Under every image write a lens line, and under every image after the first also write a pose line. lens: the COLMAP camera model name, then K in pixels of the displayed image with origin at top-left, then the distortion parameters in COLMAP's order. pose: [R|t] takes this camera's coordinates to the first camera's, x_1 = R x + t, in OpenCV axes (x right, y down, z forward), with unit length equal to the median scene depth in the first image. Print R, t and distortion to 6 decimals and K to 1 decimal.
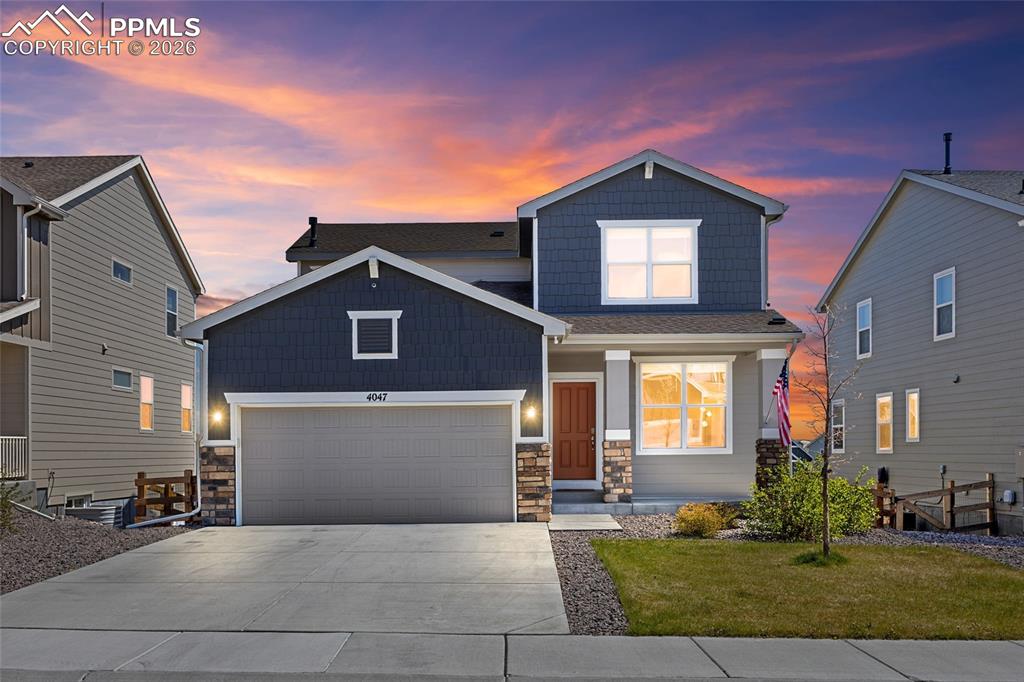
lens RADIAL K [[994.9, 0, 509.7], [0, 994.9, 449.9], [0, 0, 1]] dist [0.000857, 0.007328]
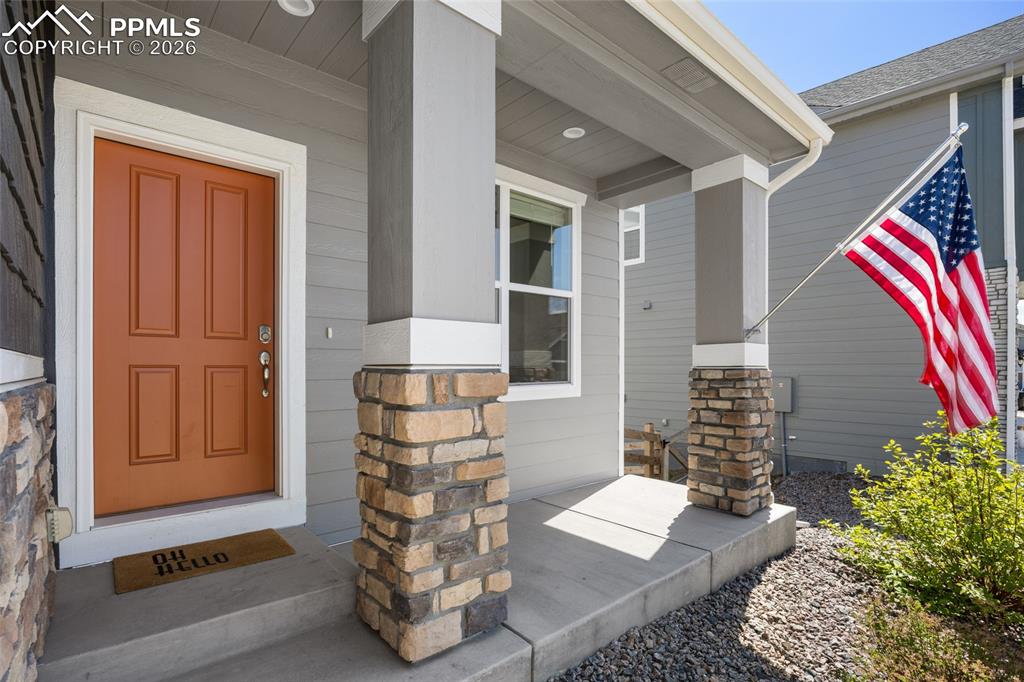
lens RADIAL K [[477.6, 0, 510.6], [0, 477.6, 369.1], [0, 0, 1]] dist [-0.001193, 0.000020]
pose [[0.746194, 0.004565, 0.665713, 0.049122], [-0.005350, 0.999985, -0.000860, -0.010201], [-0.665707, -0.002919, 0.746207, 0.988261]]
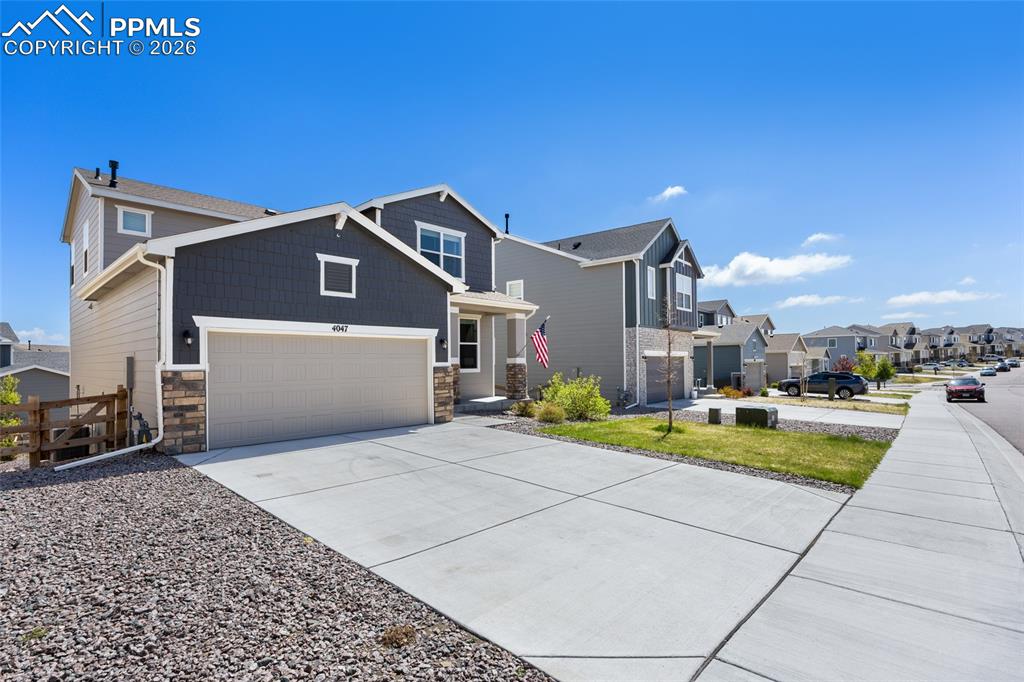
lens RADIAL K [[496.9, 0, 514.6], [0, 496.9, 357.0], [0, 0, 1]] dist [-0.003478, -0.000003]
pose [[0.671672, 0.011808, 0.740755, -0.434865], [0.002807, 0.999825, -0.018482, -0.007124], [-0.740844, 0.014493, 0.671521, 0.441873]]
